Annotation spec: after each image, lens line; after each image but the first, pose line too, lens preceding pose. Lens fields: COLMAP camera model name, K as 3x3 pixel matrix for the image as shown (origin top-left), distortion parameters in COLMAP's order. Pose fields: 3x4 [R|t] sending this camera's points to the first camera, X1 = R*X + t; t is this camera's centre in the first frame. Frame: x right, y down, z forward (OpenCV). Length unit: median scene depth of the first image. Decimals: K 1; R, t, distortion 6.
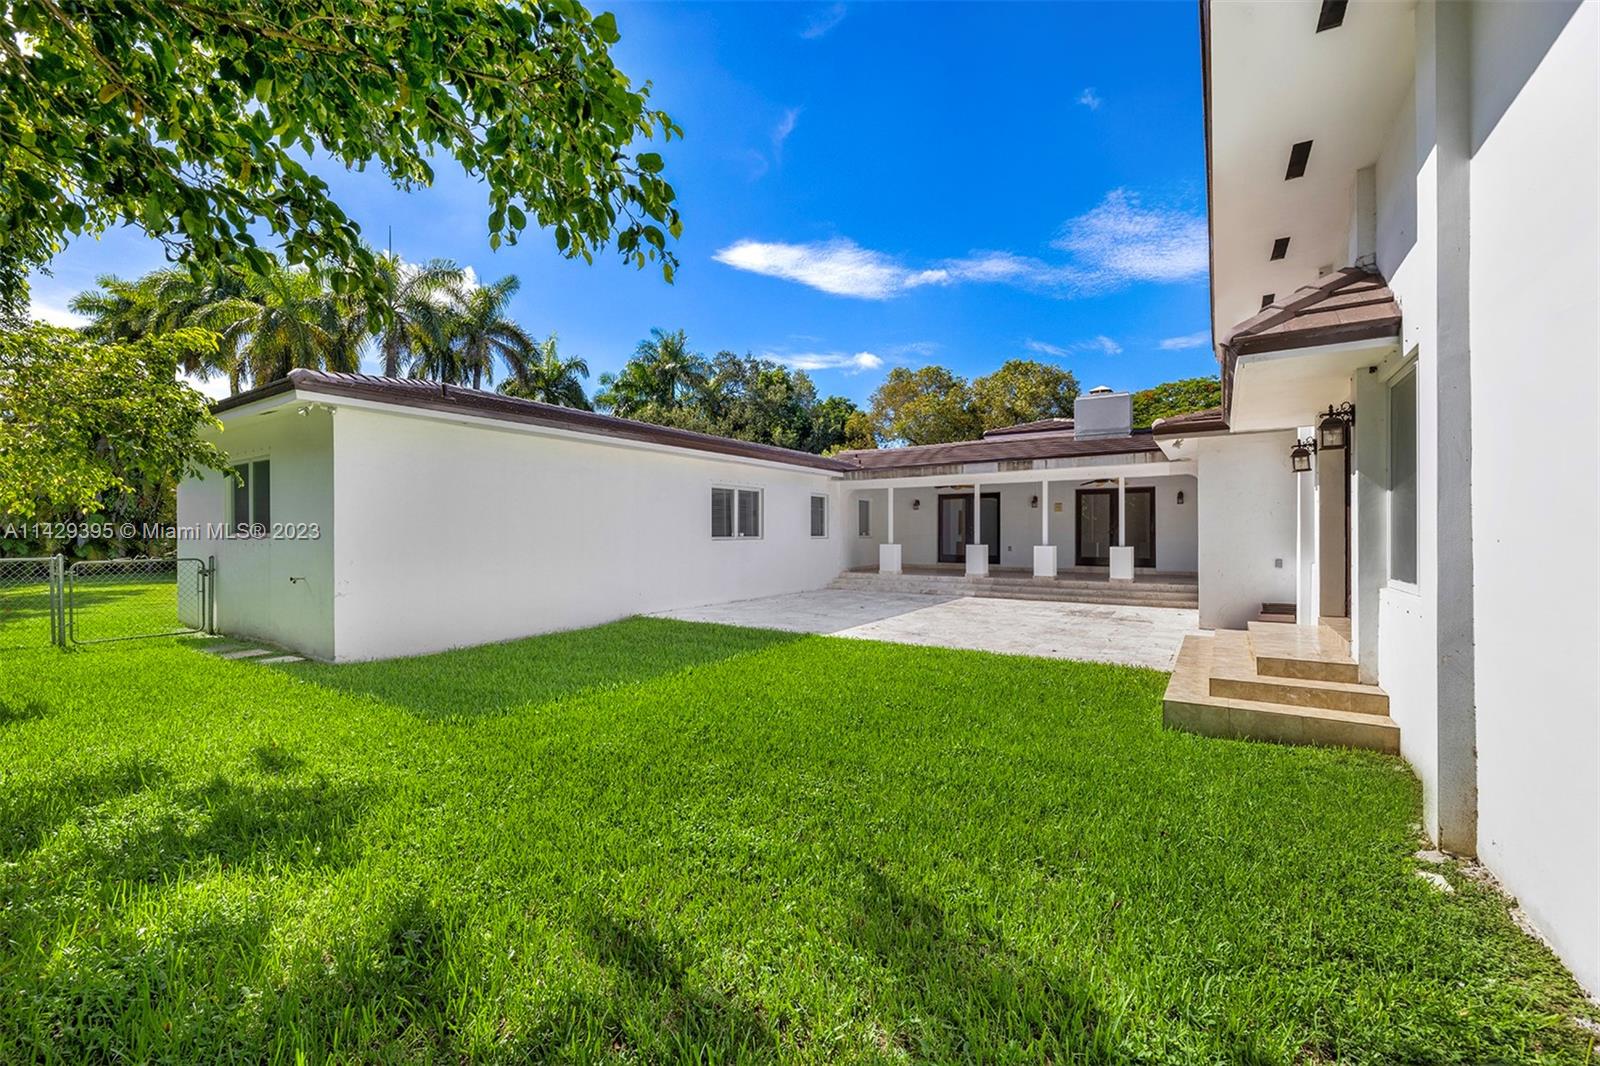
lens RADIAL K [[646.4, 0, 800.0], [0, 646.4, 533.0], [0, 0, 1]] dist [0.000322, 0.000081]
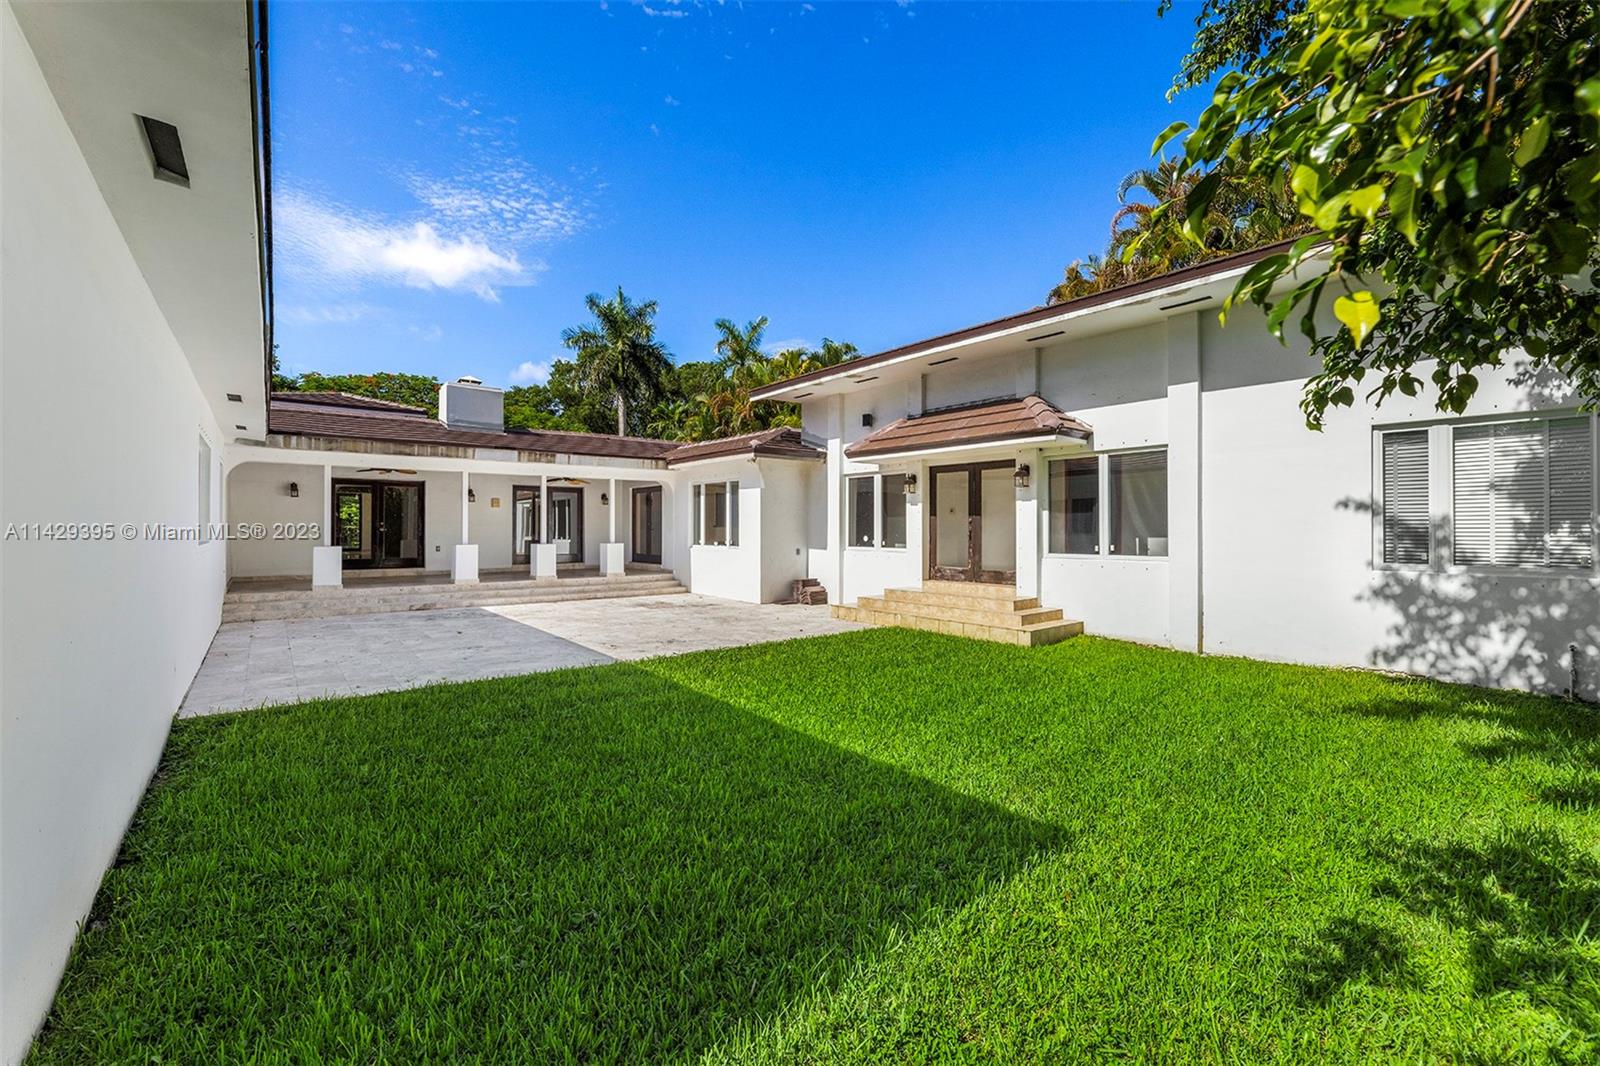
lens RADIAL K [[646.4, 0, 800.0], [0, 646.4, 533.0], [0, 0, 1]] dist [0.000322, 0.000081]
pose [[0.308373, -0.004345, 0.951255, -0.455036], [-0.000802, 0.999988, 0.004827, -0.001639], [-0.951265, -0.002251, 0.308366, 0.393853]]
